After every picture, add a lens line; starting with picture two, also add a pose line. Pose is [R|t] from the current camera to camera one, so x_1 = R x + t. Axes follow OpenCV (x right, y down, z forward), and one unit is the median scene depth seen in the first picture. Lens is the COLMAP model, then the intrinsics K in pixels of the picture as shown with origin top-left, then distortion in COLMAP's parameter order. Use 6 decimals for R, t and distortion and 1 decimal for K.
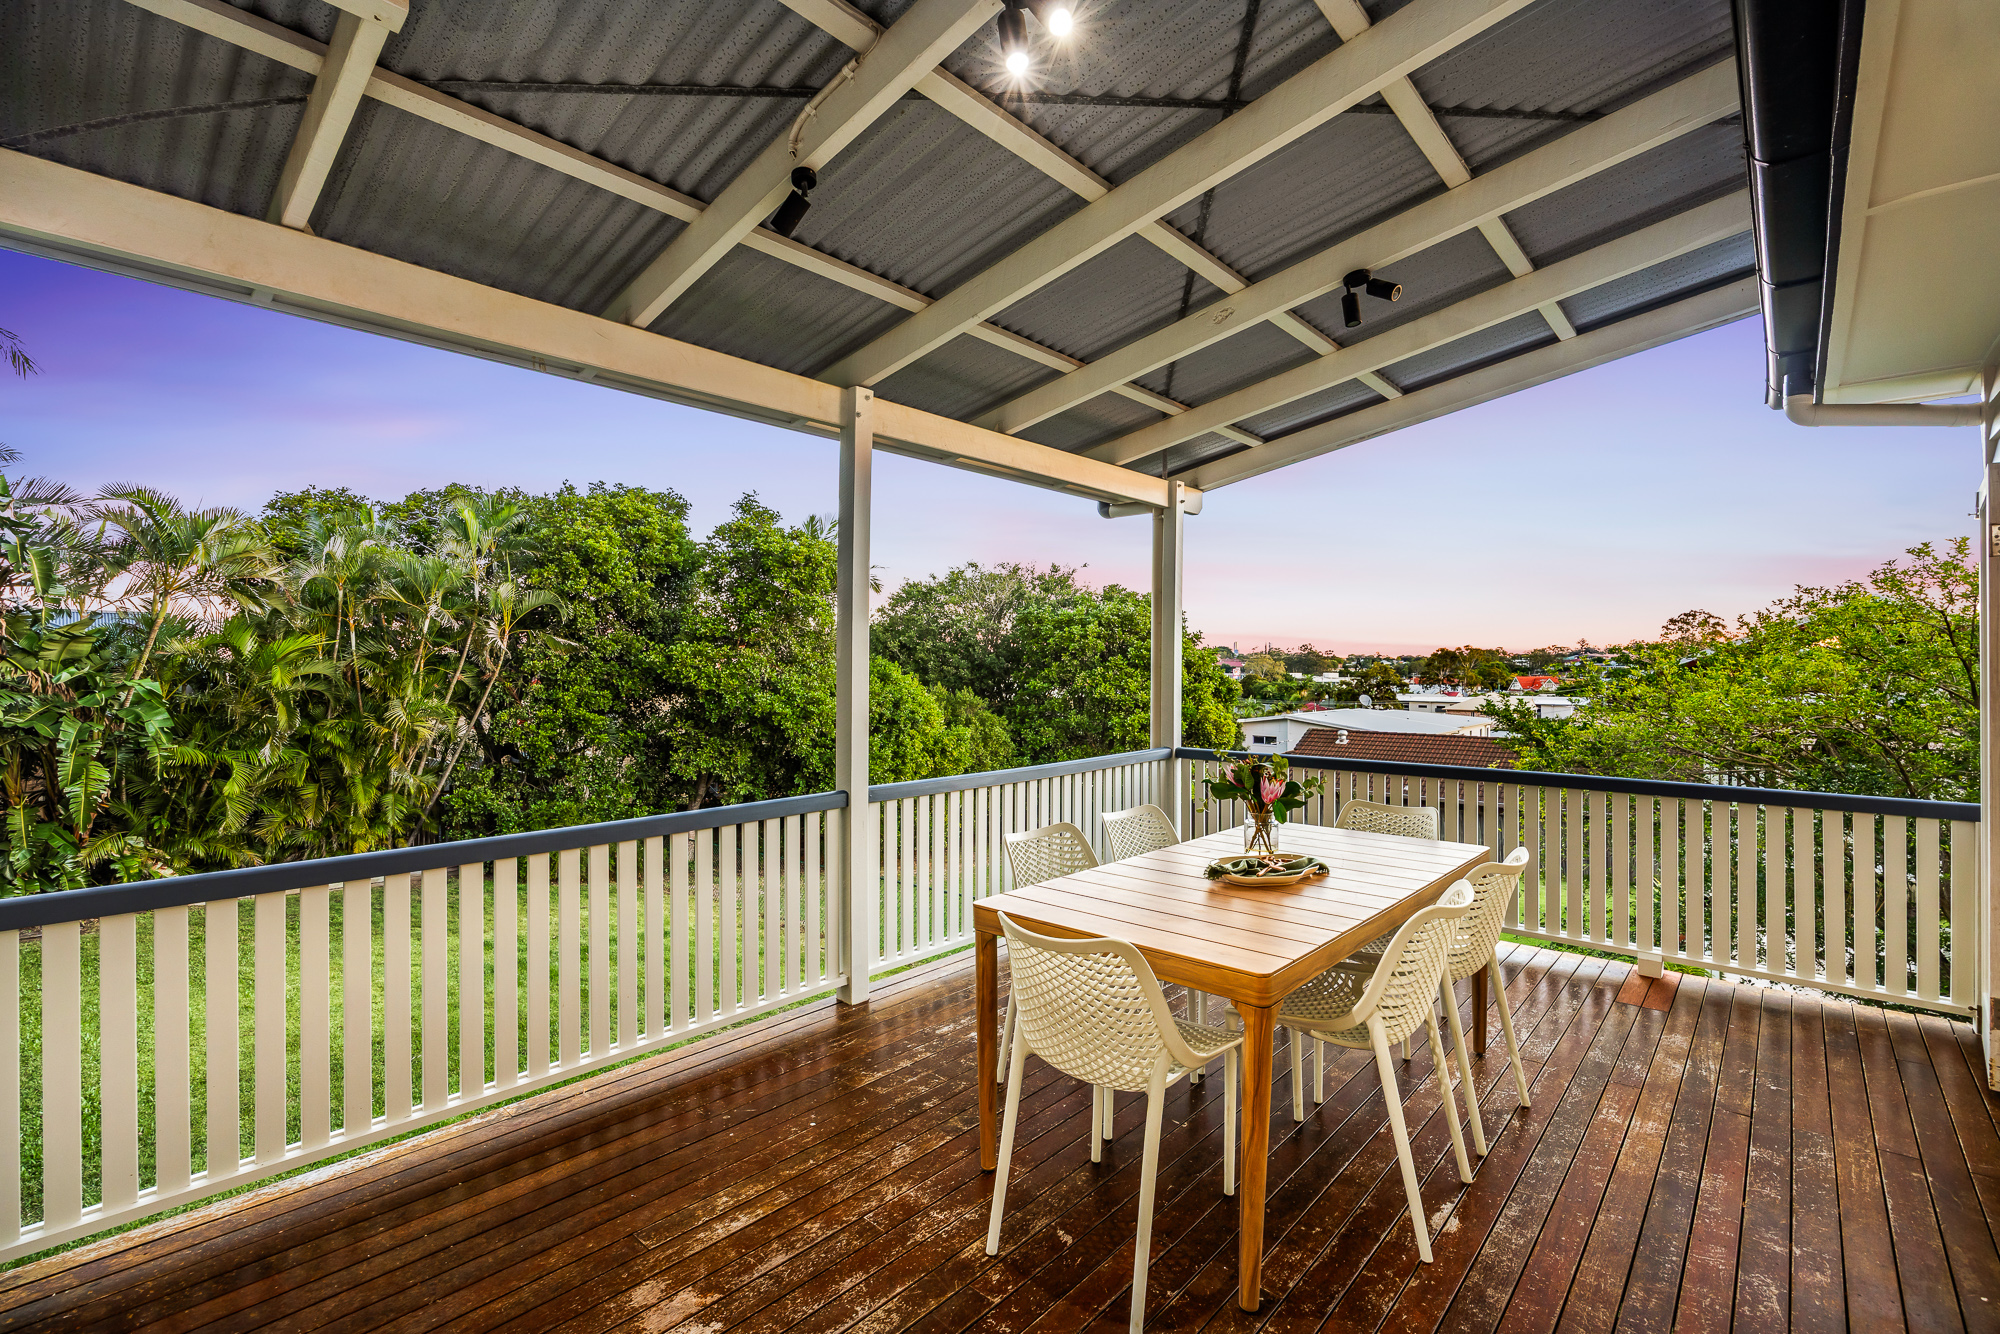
lens RADIAL K [[892.6, 0, 1000.0], [0, 892.6, 667.0], [0, 0, 1]] dist [-0.009127, -0.000528]
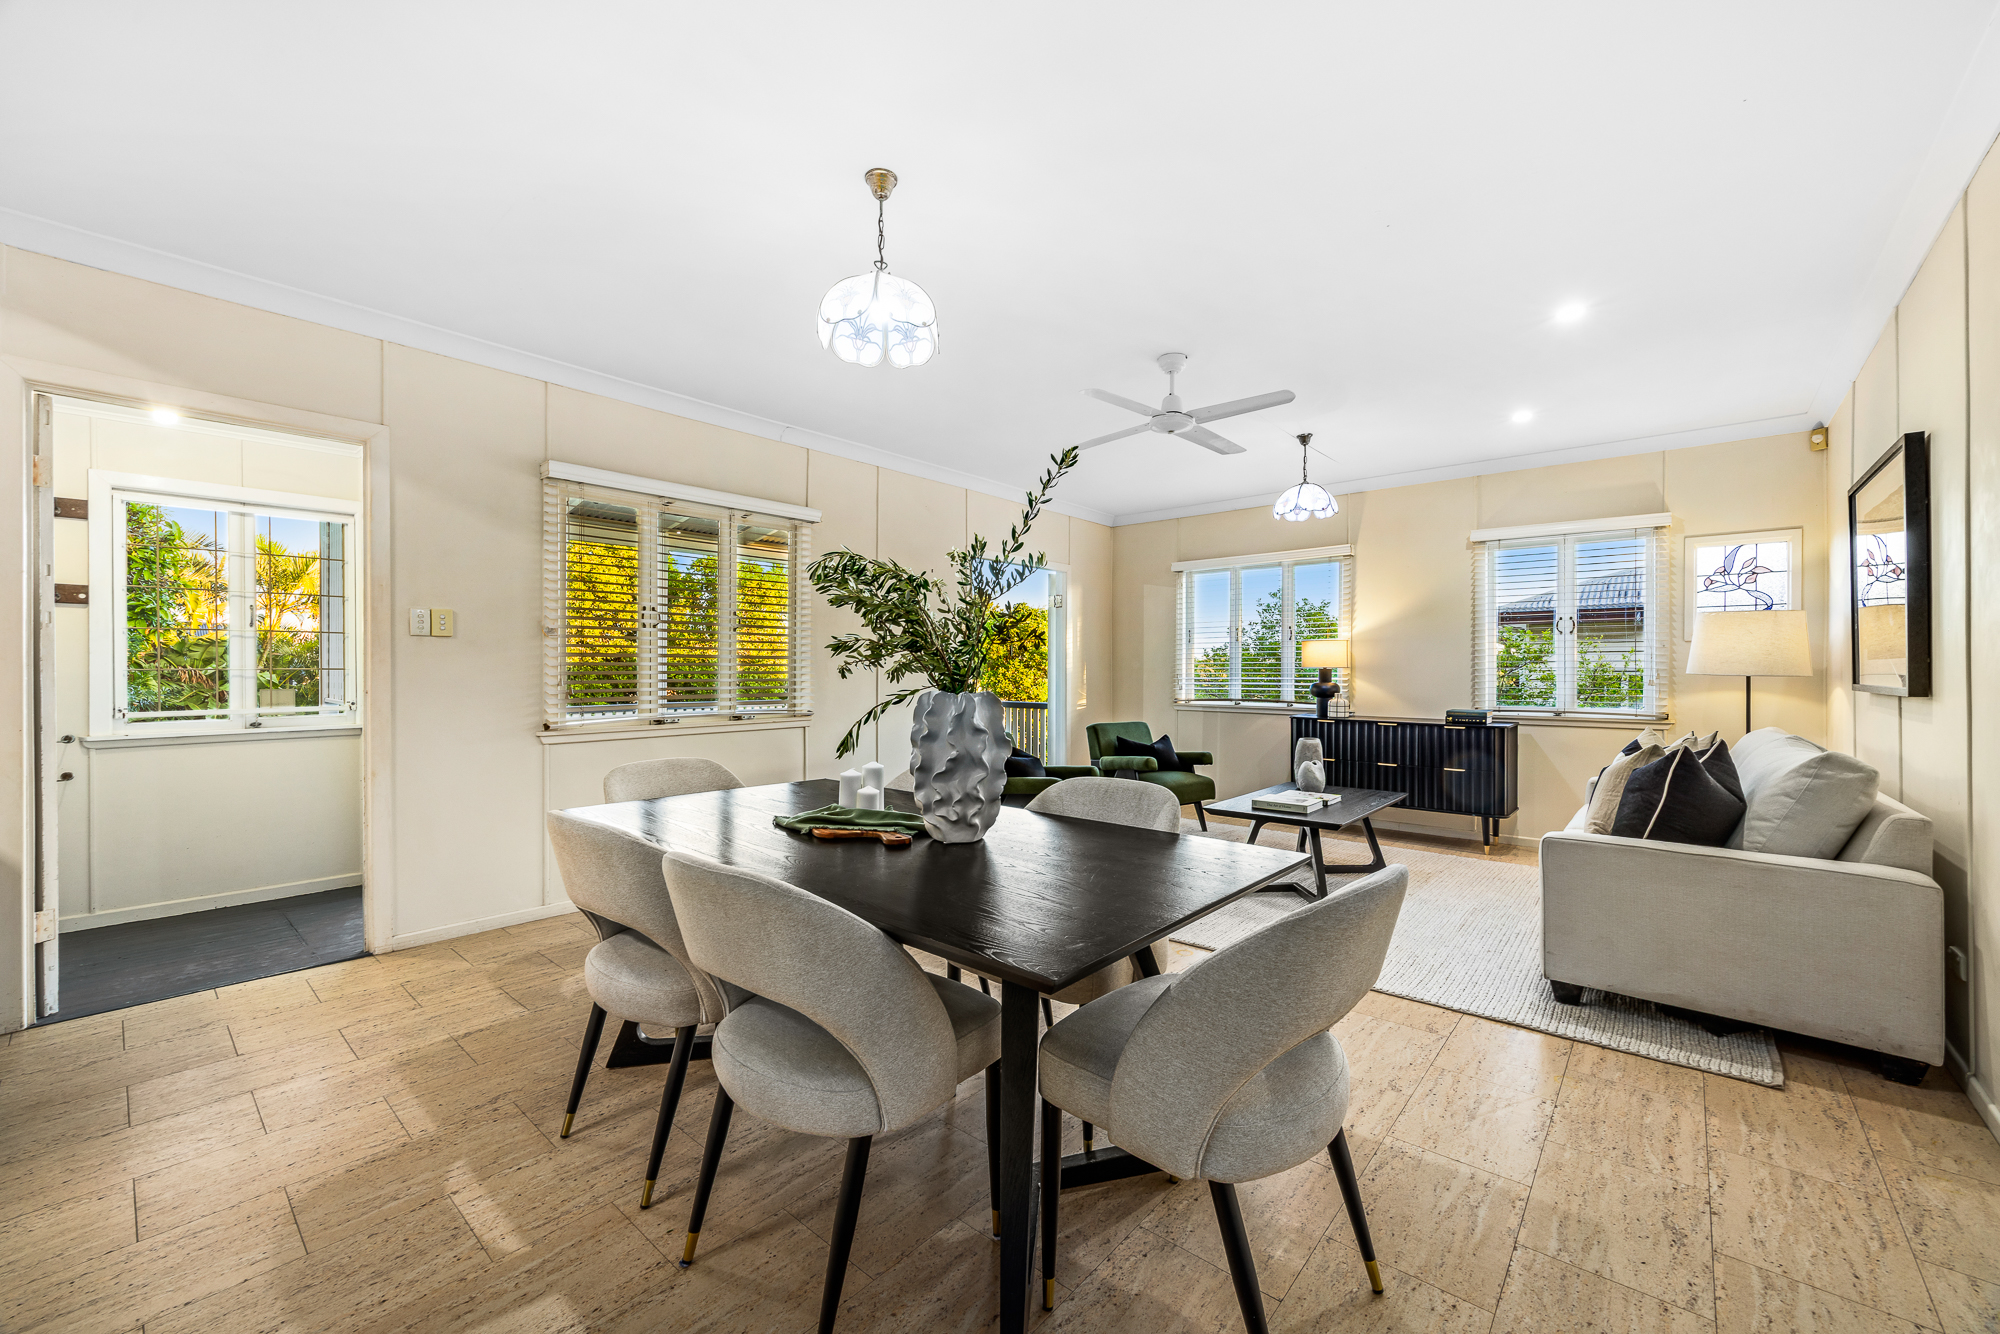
lens RADIAL K [[790.2, 0, 1000.0], [0, 790.2, 667.0], [0, 0, 1]] dist [-0.001417, -0.000268]
pose [[0.999745, 0.000183, 0.022601, 0.148319], [-0.000024, 0.999975, -0.007038, 0.012347], [-0.022602, 0.007035, 0.999720, -0.244330]]
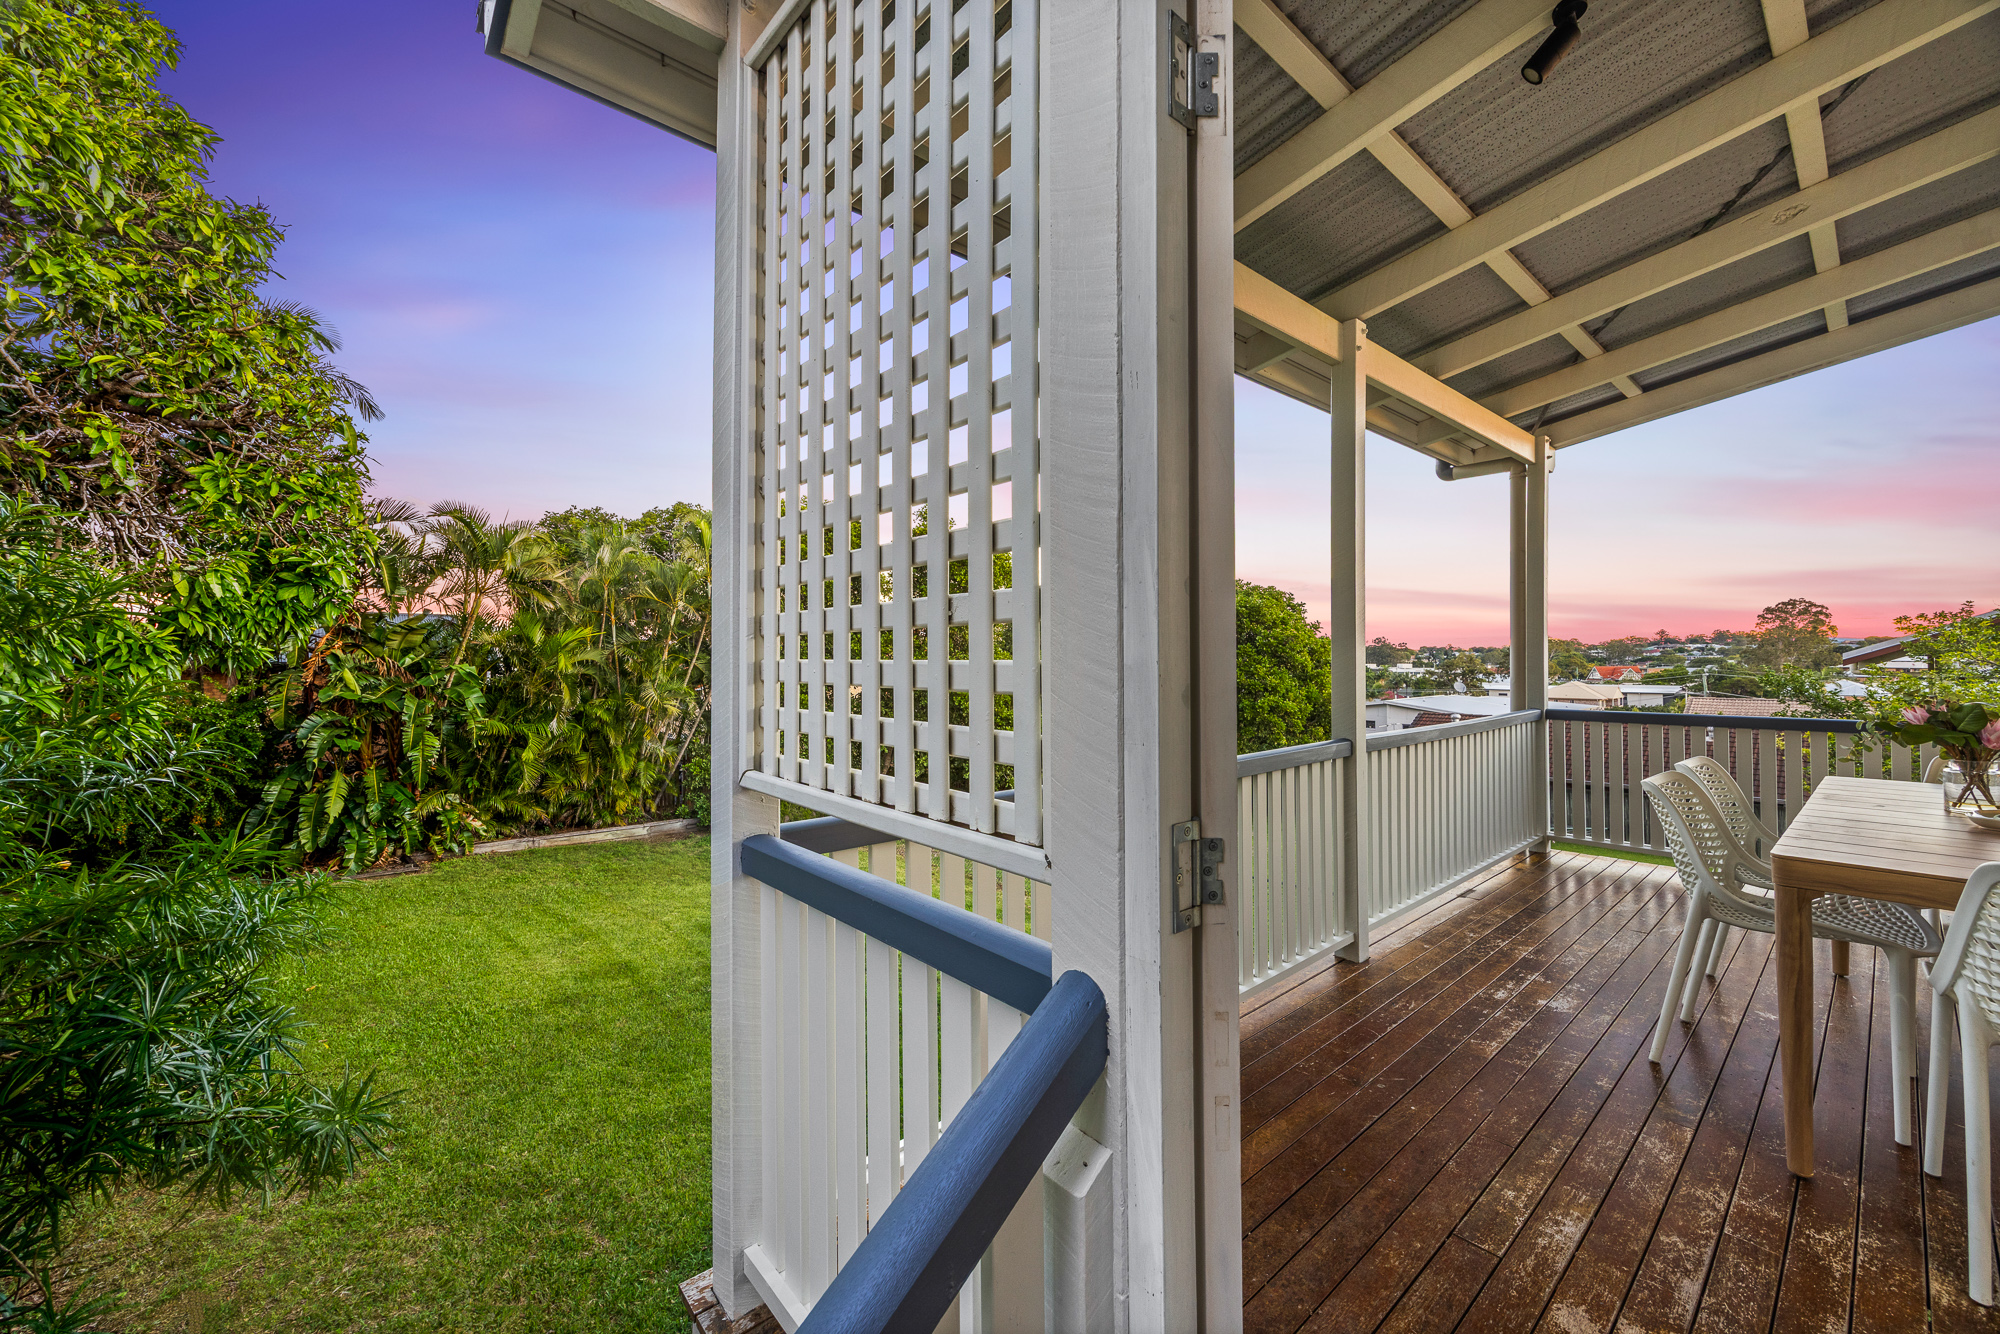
lens RADIAL K [[778.4, 0, 992.2], [0, 778.4, 659.6], [0, 0, 1]] dist [-0.001250, -0.000116]
pose [[0.992233, -0.005234, -0.124286, -0.104918], [0.005033, 0.999985, -0.001930, 0.012388], [0.124294, 0.001290, 0.992245, 0.028681]]
